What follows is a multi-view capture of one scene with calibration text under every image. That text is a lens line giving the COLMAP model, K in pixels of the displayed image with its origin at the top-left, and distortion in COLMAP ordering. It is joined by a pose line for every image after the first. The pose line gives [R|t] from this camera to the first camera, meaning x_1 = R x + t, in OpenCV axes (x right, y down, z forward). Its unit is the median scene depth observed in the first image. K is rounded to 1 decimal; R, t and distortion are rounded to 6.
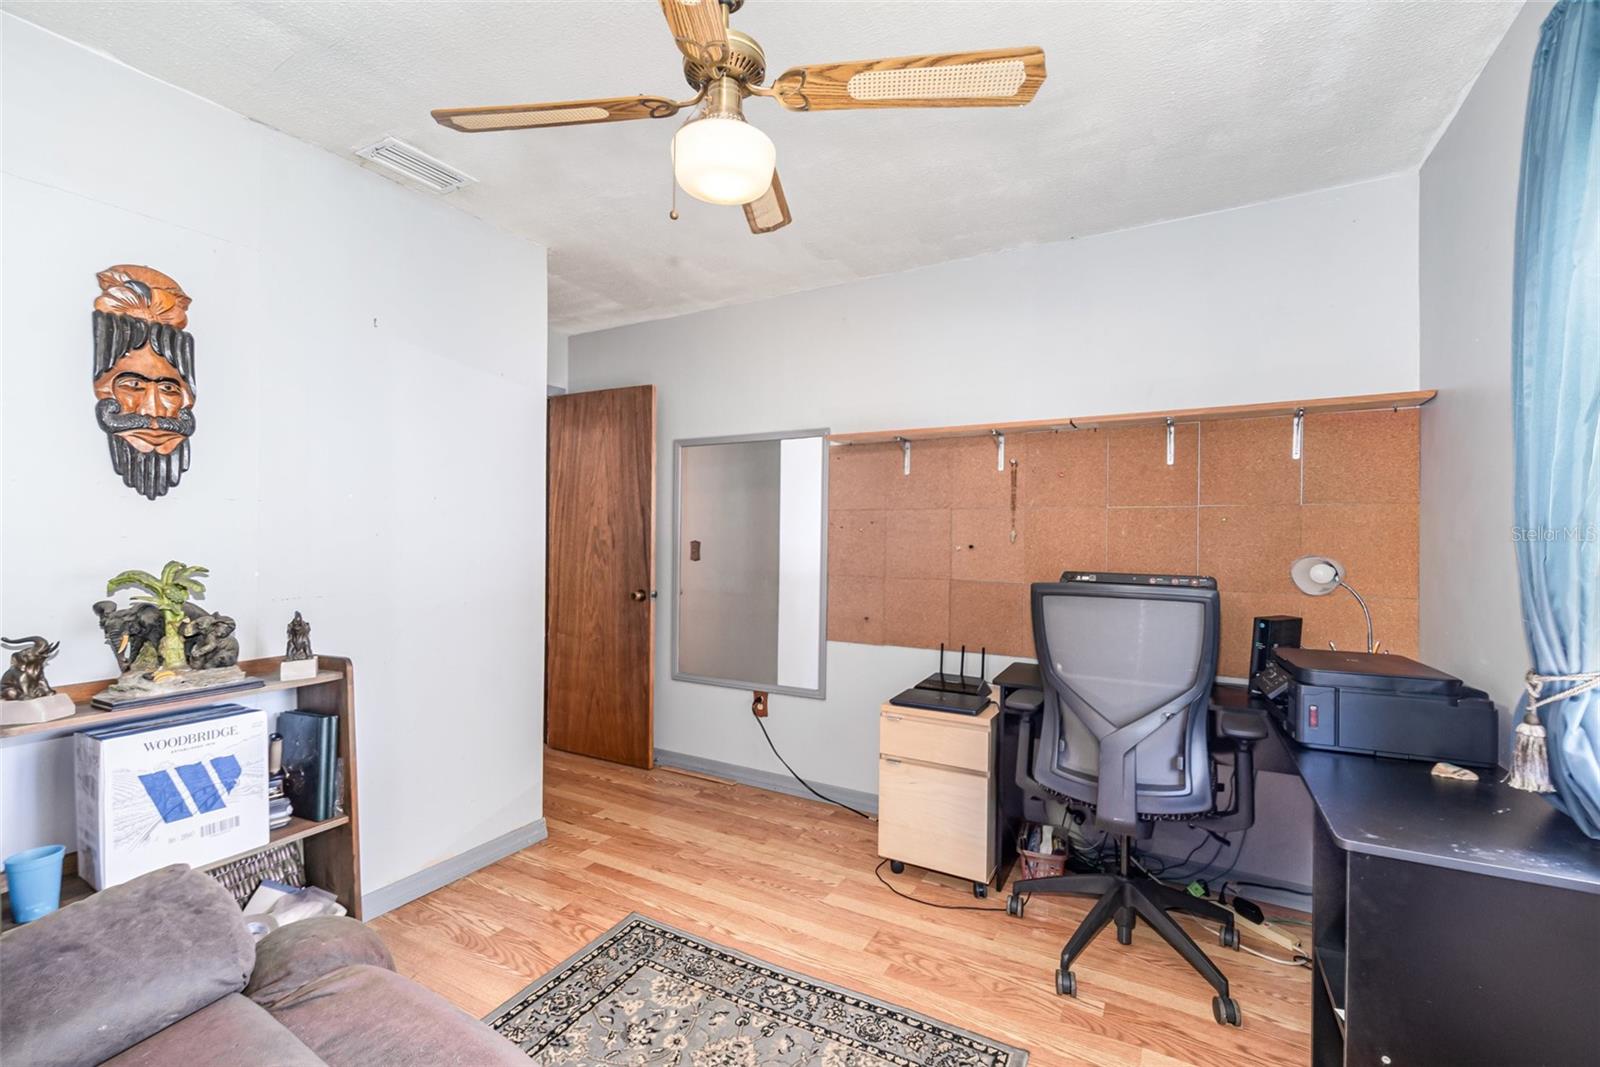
lens RADIAL K [[699.0, 0, 800.4], [0, 699.0, 541.3], [0, 0, 1]] dist [0.014811, -0.000377]
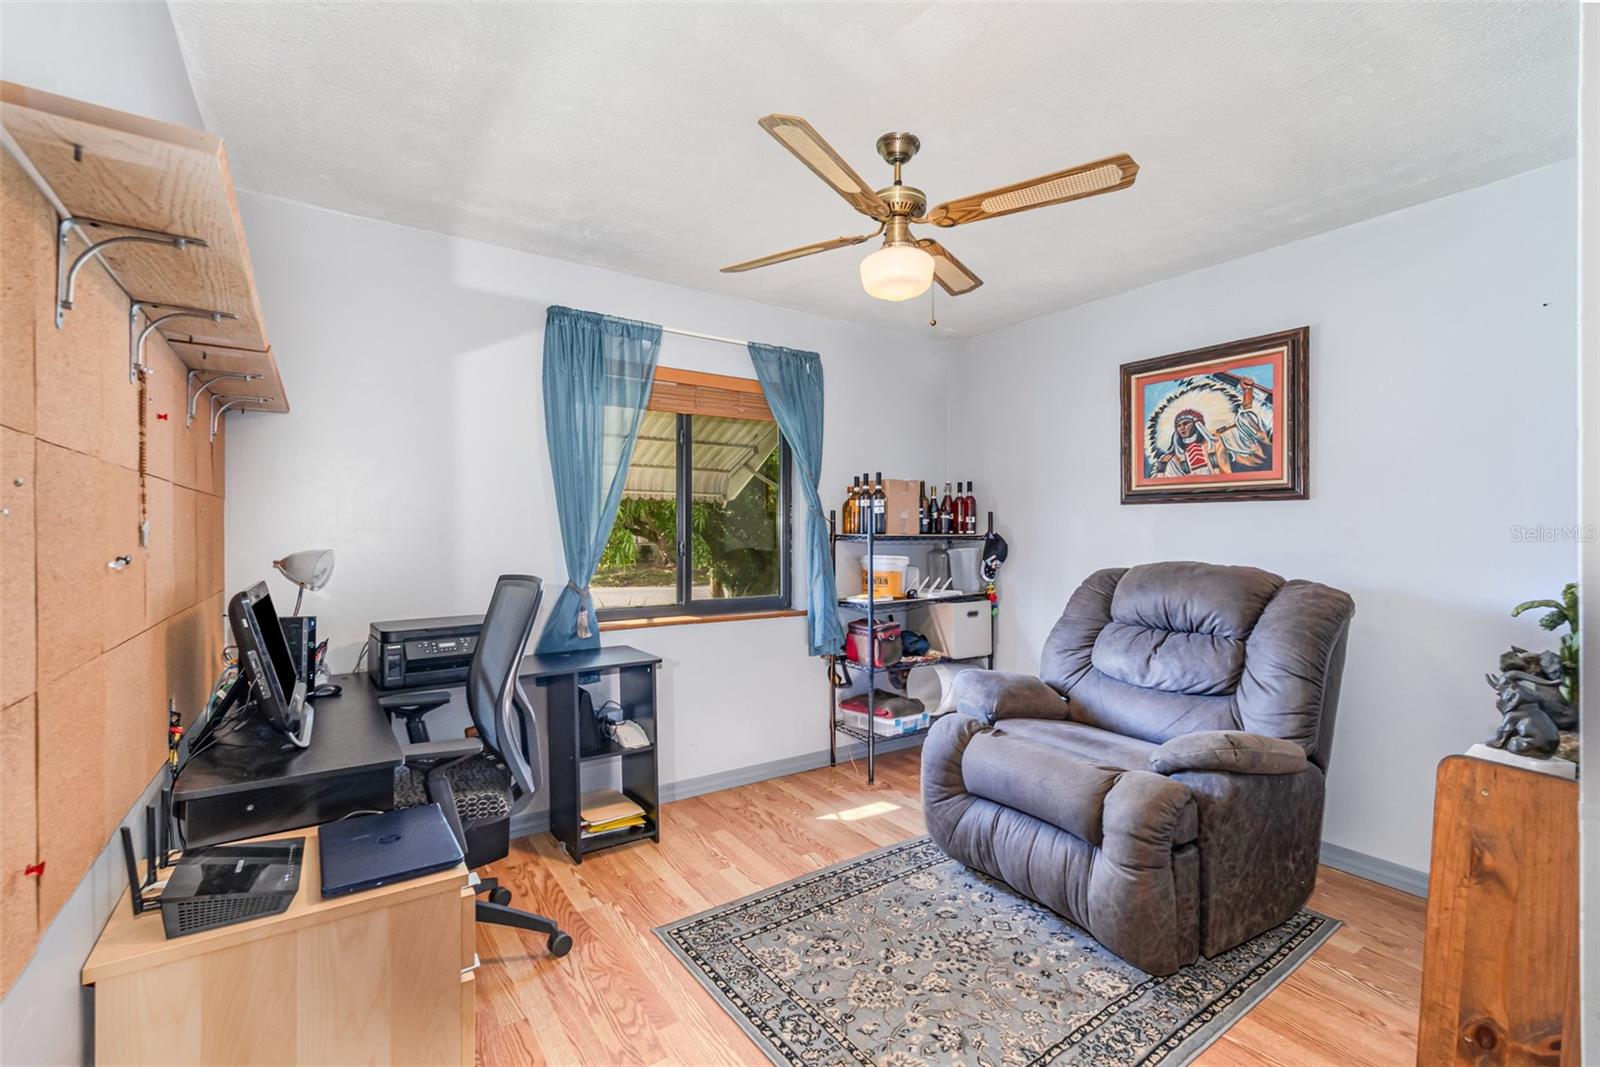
lens RADIAL K [[699.0, 0, 800.8], [0, 699.0, 533.7], [0, 0, 1]] dist [0.014811, -0.000377]
pose [[-0.902224, -0.009788, 0.431156, -0.442816], [-0.005083, 0.999914, 0.012062, -0.020835], [-0.431237, 0.008691, -0.902197, 1.905990]]
